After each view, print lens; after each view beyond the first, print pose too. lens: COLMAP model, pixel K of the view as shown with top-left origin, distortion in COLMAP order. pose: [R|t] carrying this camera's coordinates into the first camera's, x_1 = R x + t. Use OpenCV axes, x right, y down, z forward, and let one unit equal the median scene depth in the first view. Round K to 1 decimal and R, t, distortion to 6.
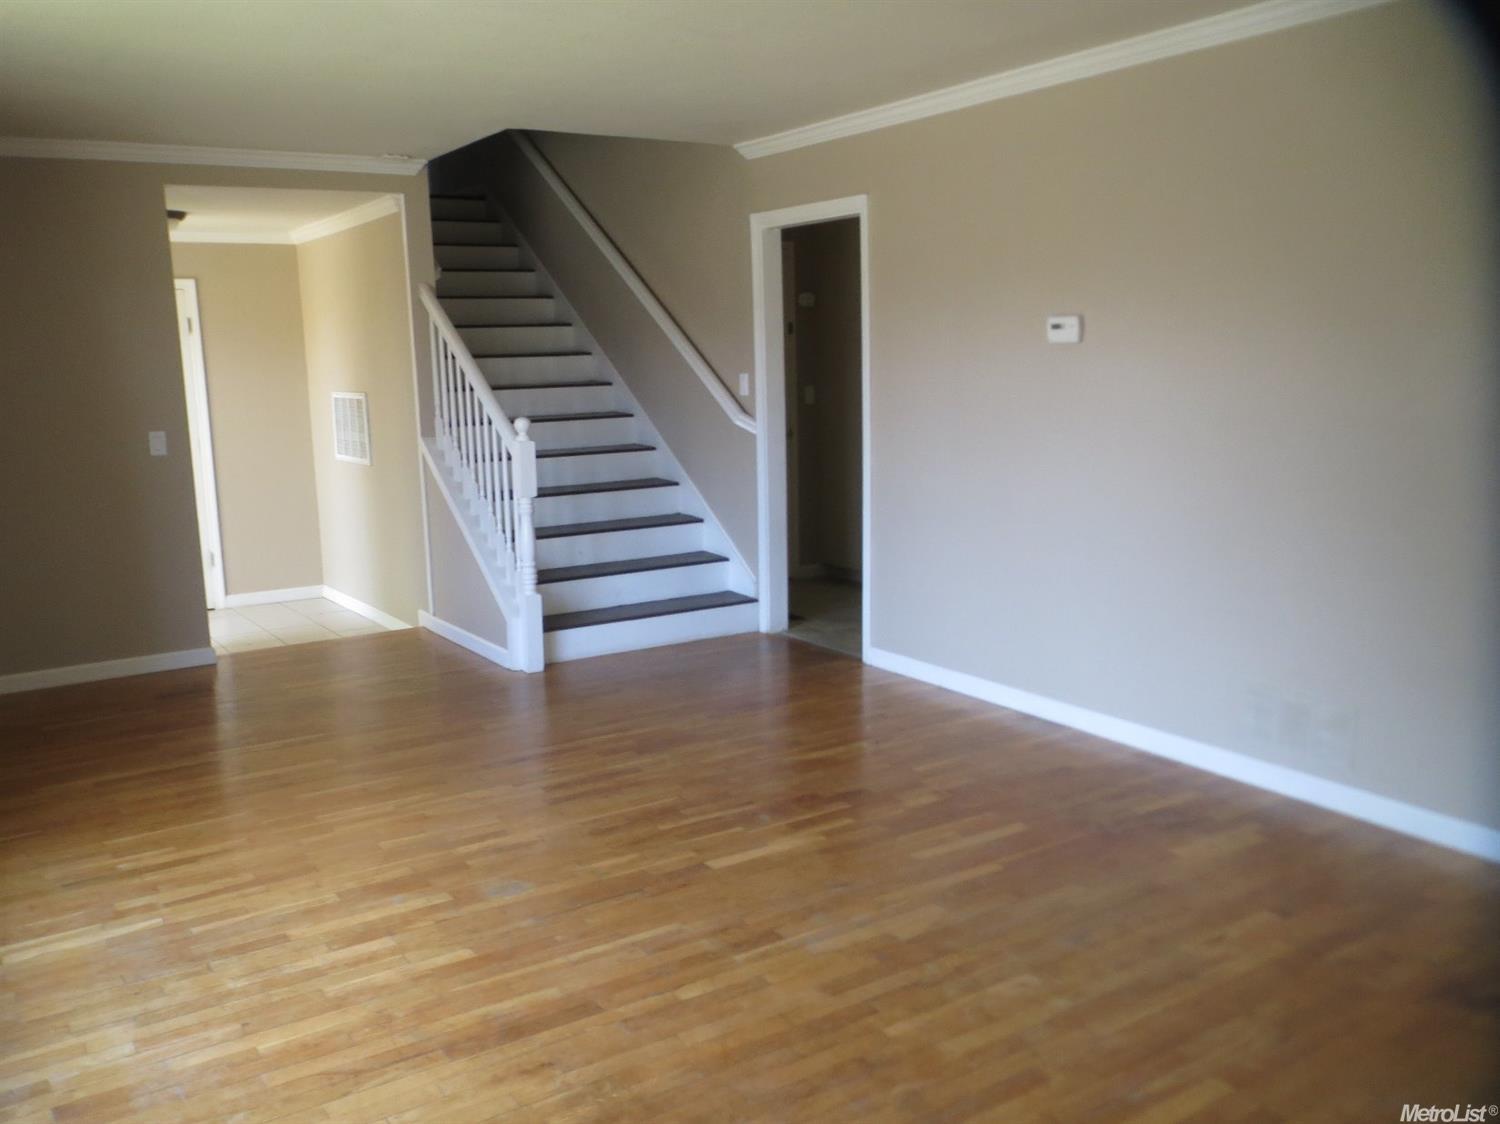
lens RADIAL K [[1273.8, 0, 703.7], [0, 1273.8, 566.5], [0, 0, 1]] dist [-0.011382, -0.001662]
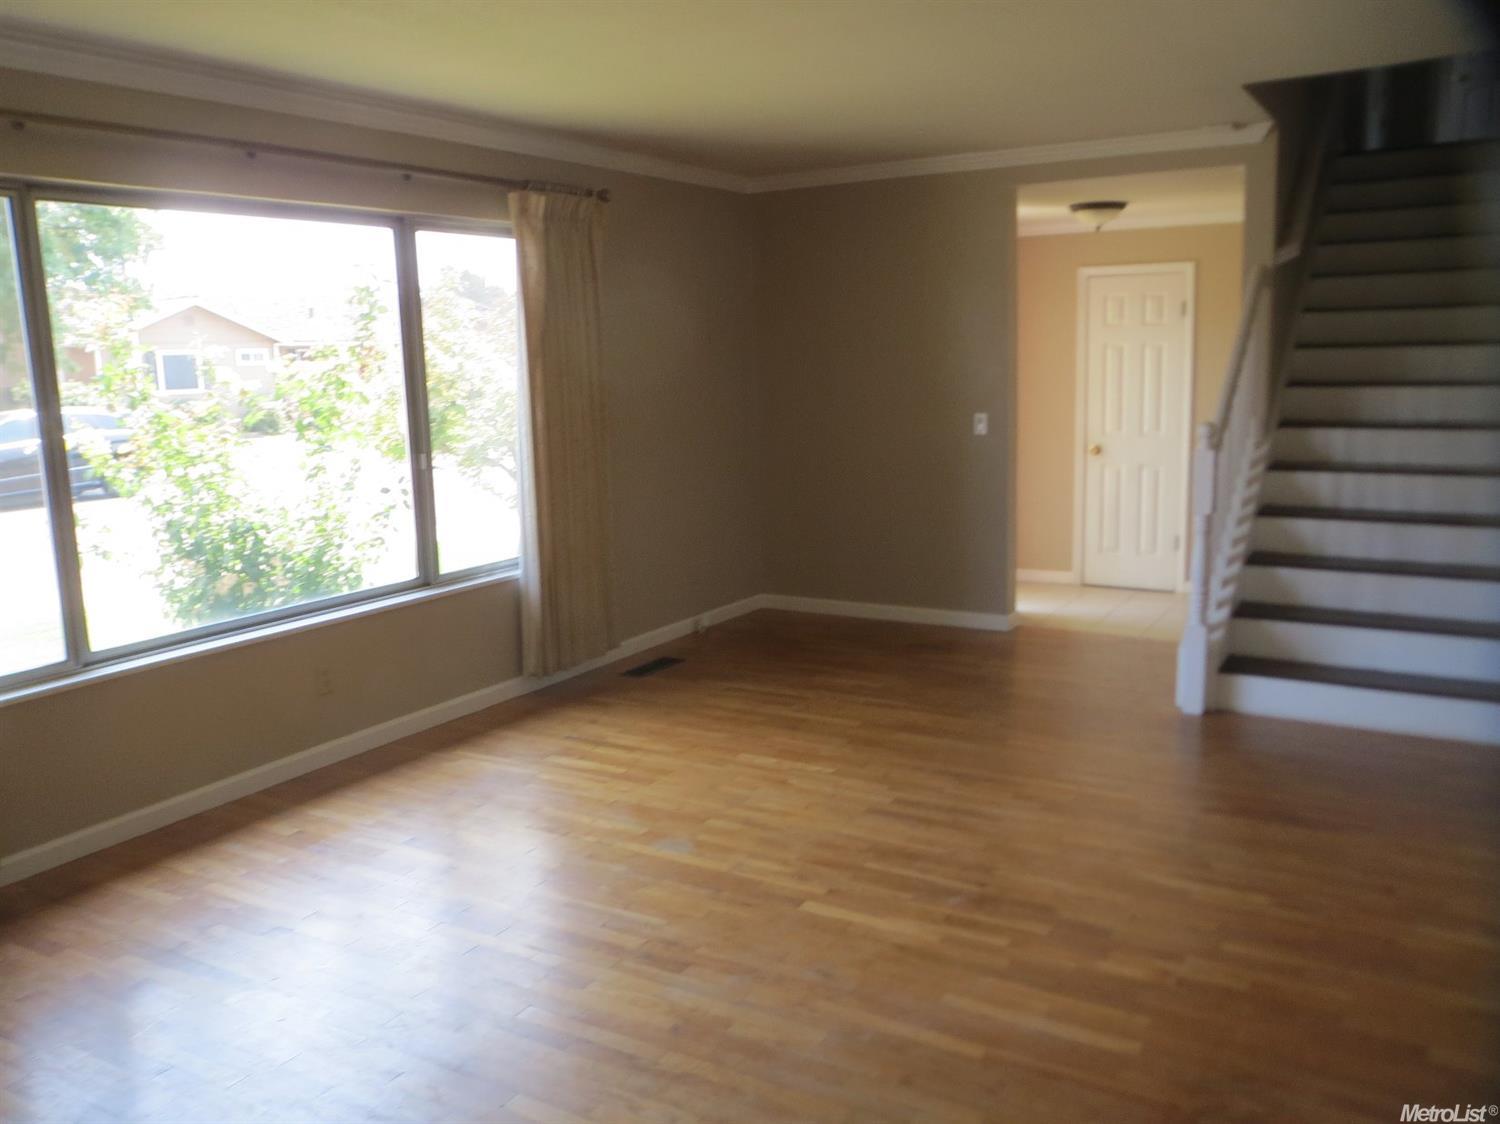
lens RADIAL K [[1273.8, 0, 703.7], [0, 1273.8, 566.5], [0, 0, 1]] dist [-0.011382, -0.001662]
pose [[0.440496, 0.162115, -0.882996, 0.710699], [-0.137079, 0.984173, 0.112307, -0.101682], [0.887228, 0.071569, 0.455746, 0.446057]]
